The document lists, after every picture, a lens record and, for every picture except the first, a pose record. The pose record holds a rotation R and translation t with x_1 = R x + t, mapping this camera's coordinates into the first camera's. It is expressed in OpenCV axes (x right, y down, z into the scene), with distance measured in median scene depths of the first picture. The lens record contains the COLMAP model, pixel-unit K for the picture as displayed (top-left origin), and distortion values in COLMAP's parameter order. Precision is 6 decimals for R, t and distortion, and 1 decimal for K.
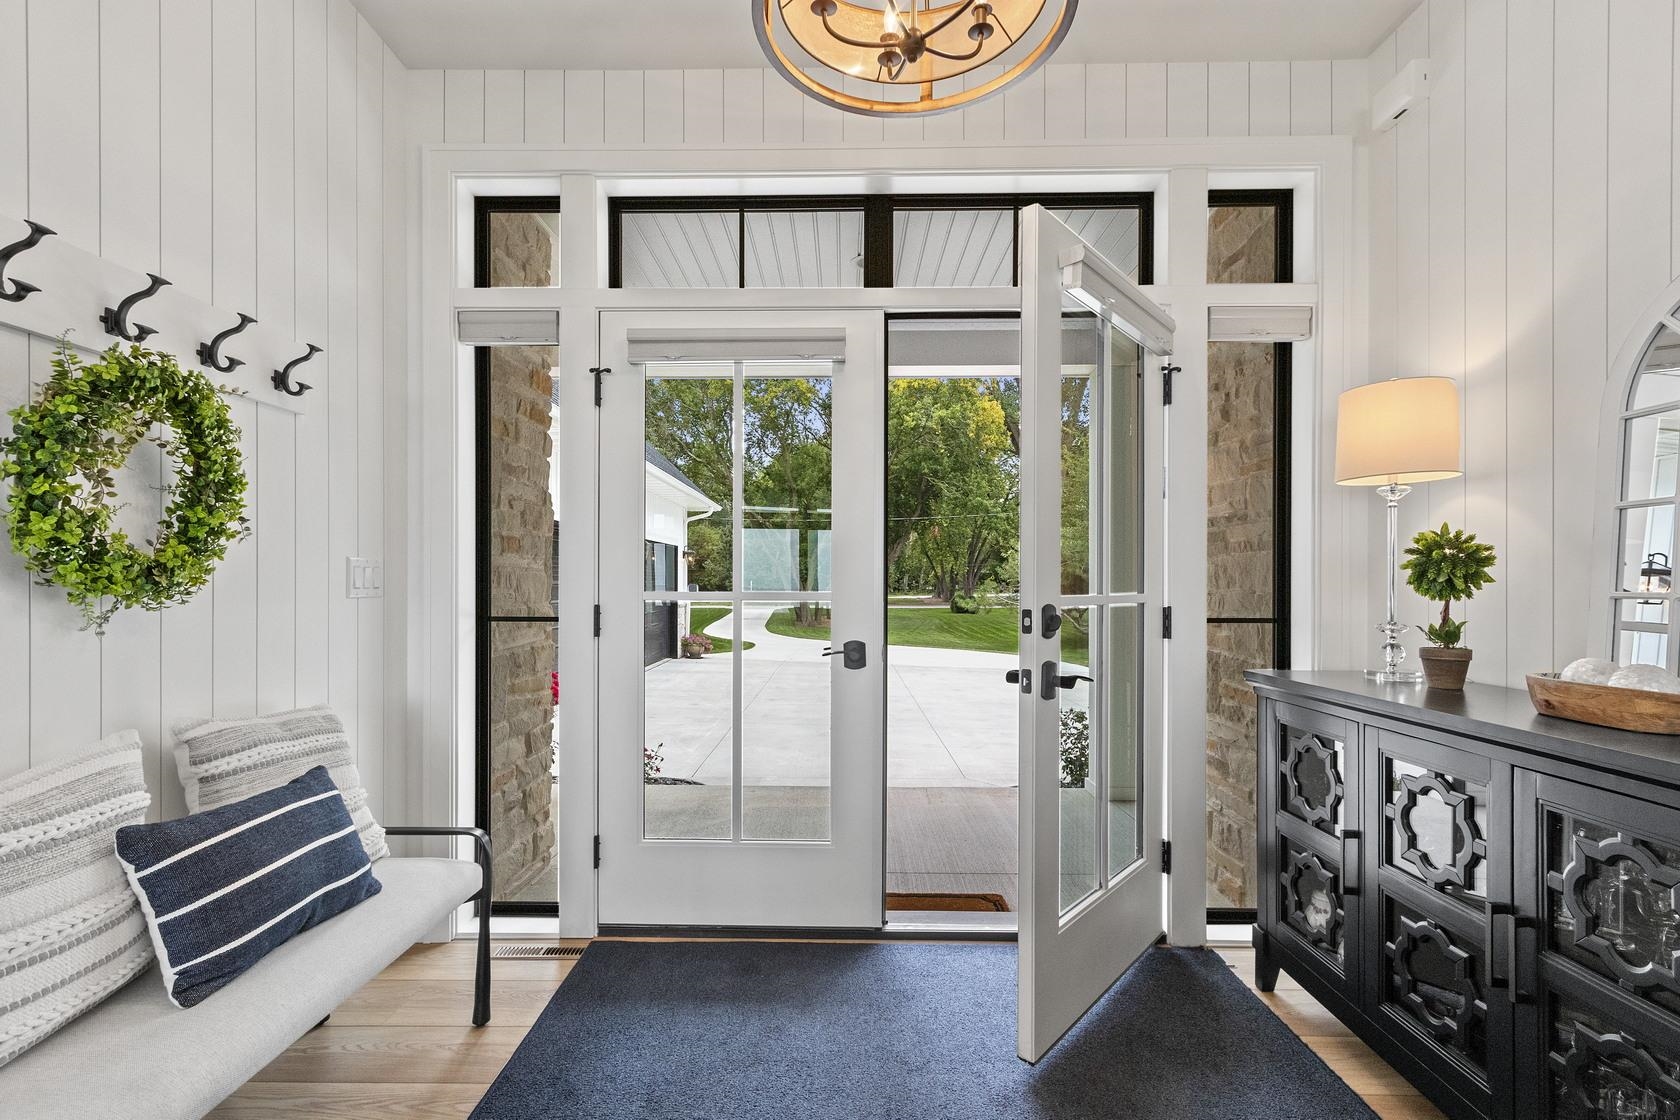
lens RADIAL K [[777.0, 0, 834.5], [0, 777.0, 568.1], [0, 0, 1]] dist [0.007107, -0.003656]
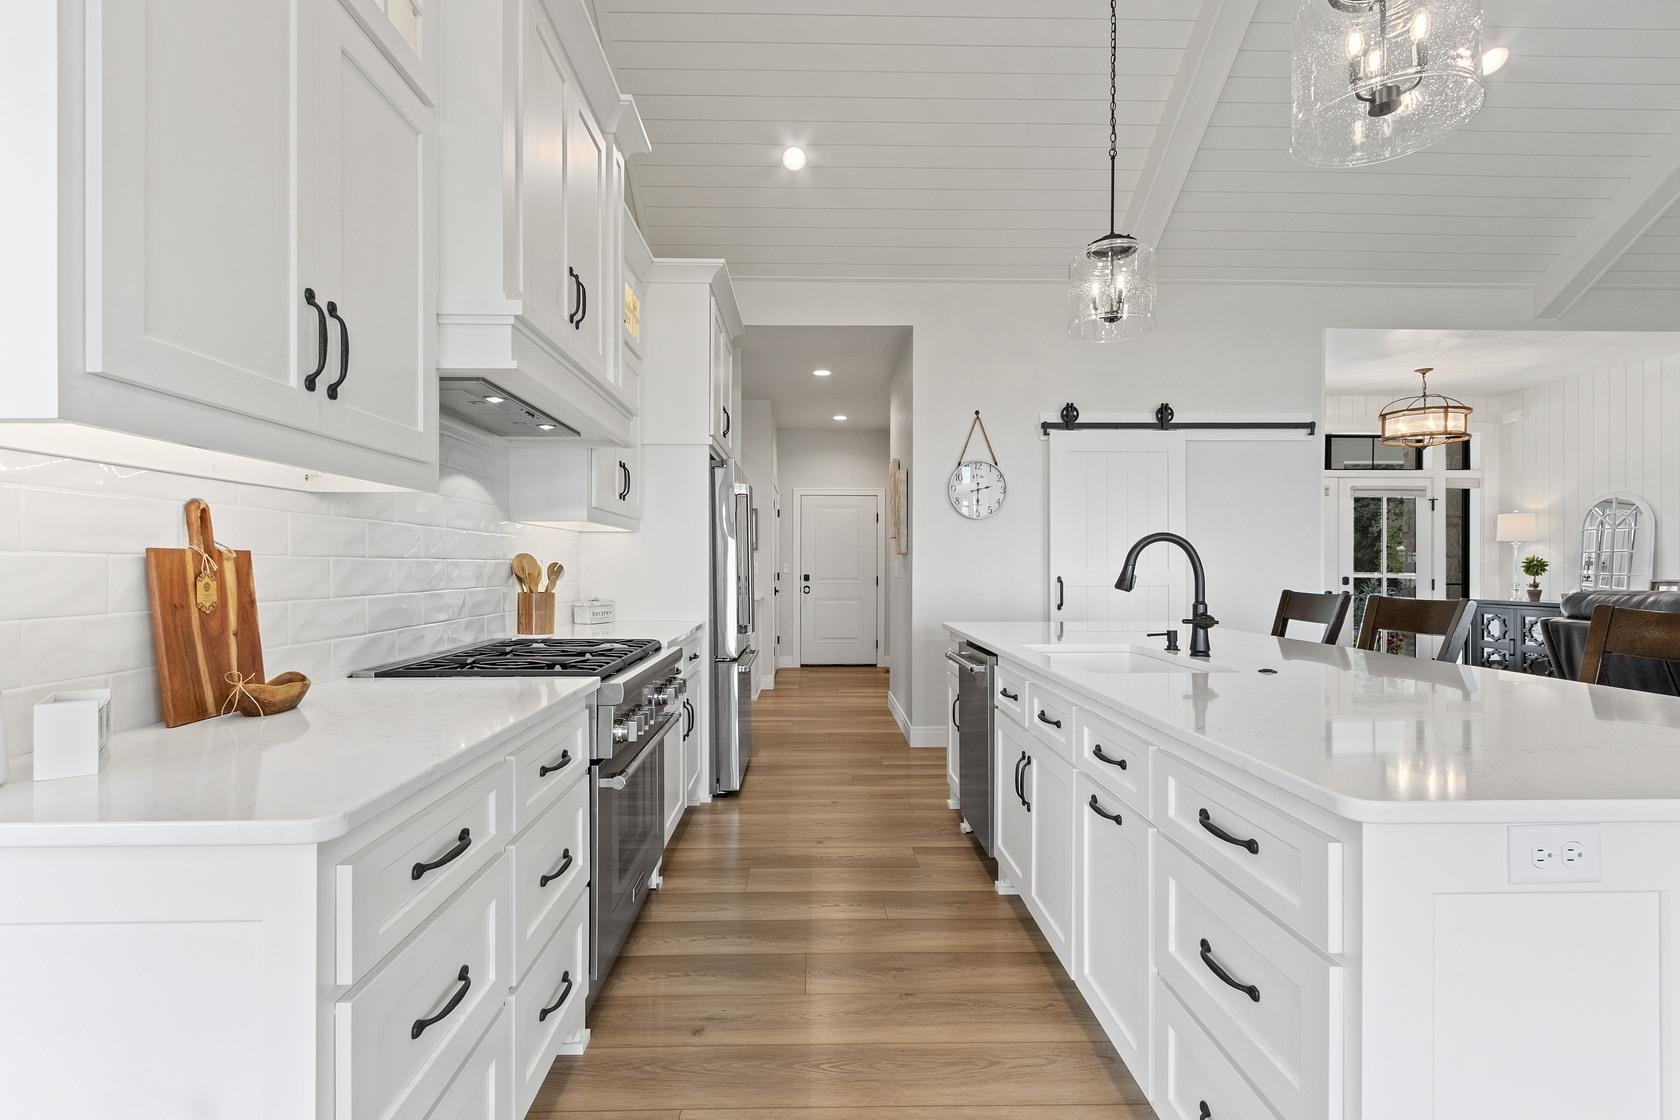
lens RADIAL K [[777.0, 0, 828.8], [0, 777.0, 563.4], [0, 0, 1]] dist [0.007107, -0.003656]
pose [[0.999274, -0.000165, 0.038095, -2.458091], [0.000117, 0.999999, 0.001272, -0.022168], [-0.038096, -0.001267, 0.999273, -2.330917]]
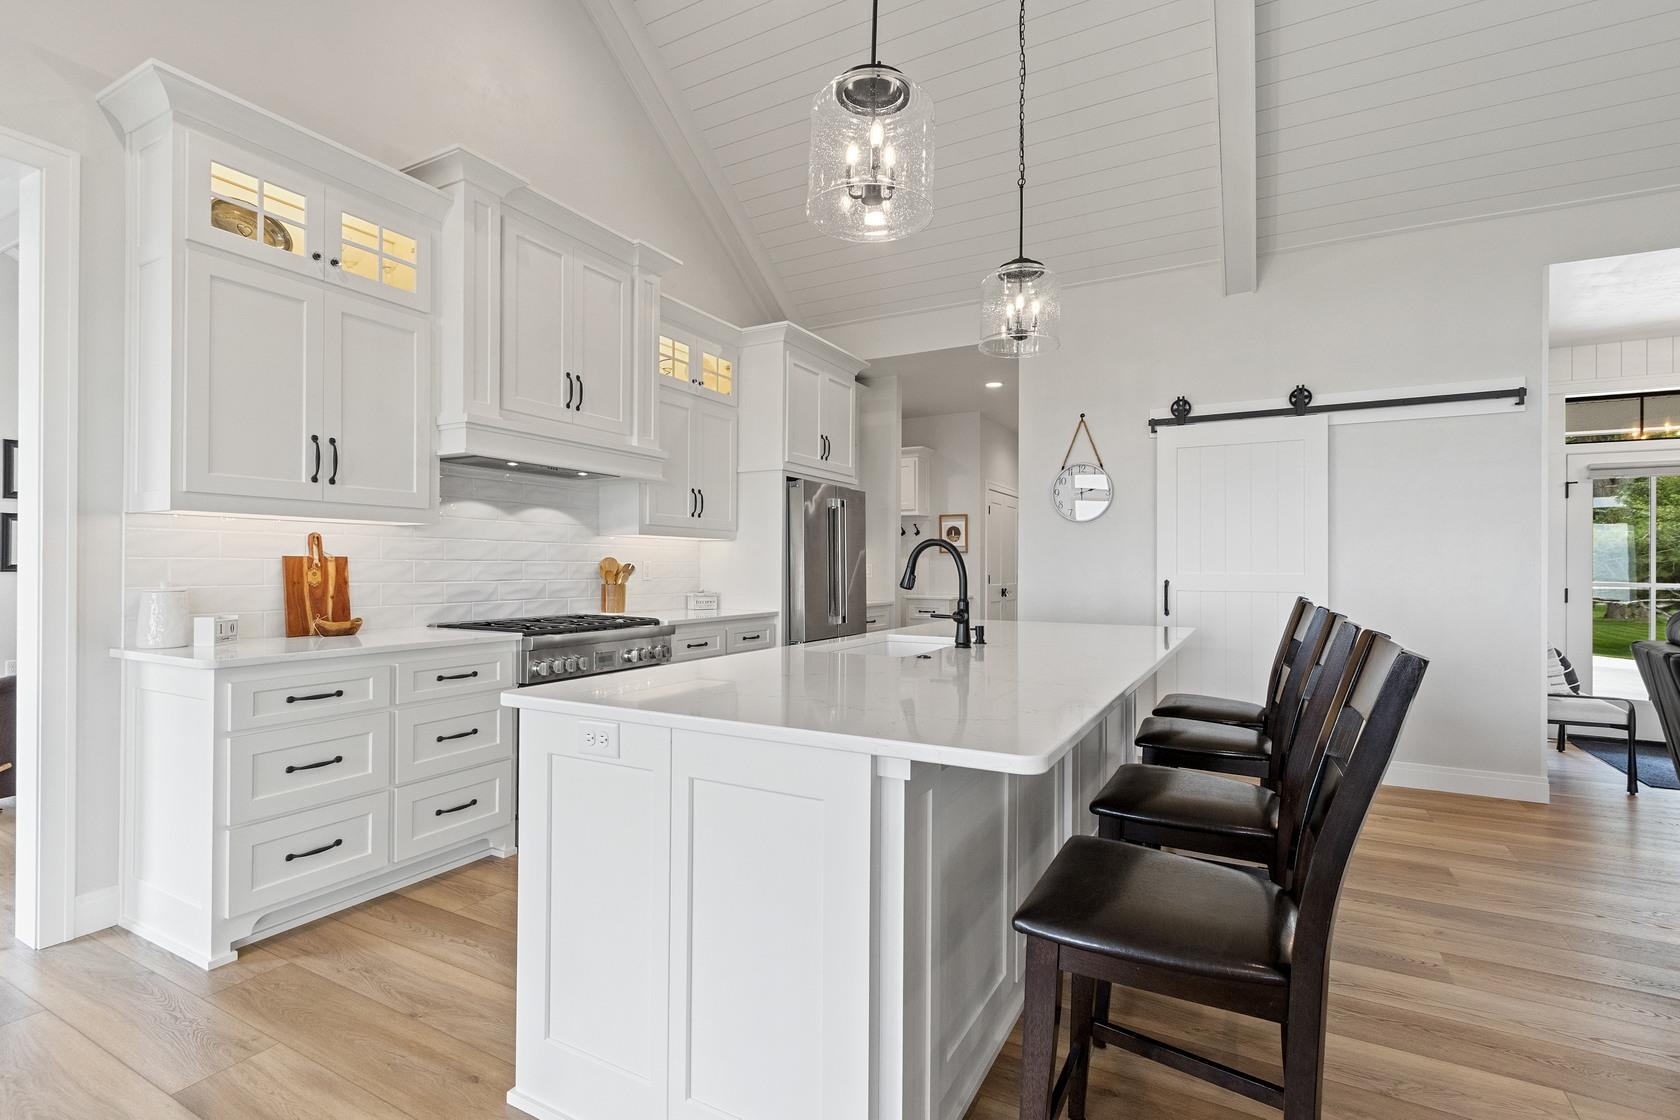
lens RADIAL K [[777.0, 0, 827.1], [0, 777.0, 565.9], [0, 0, 1]] dist [0.007107, -0.003656]
pose [[0.880311, 0.005096, -0.474369, -1.385872], [-0.003677, 0.999986, 0.003921, -0.025188], [0.474382, -0.001707, 0.880317, -2.456970]]
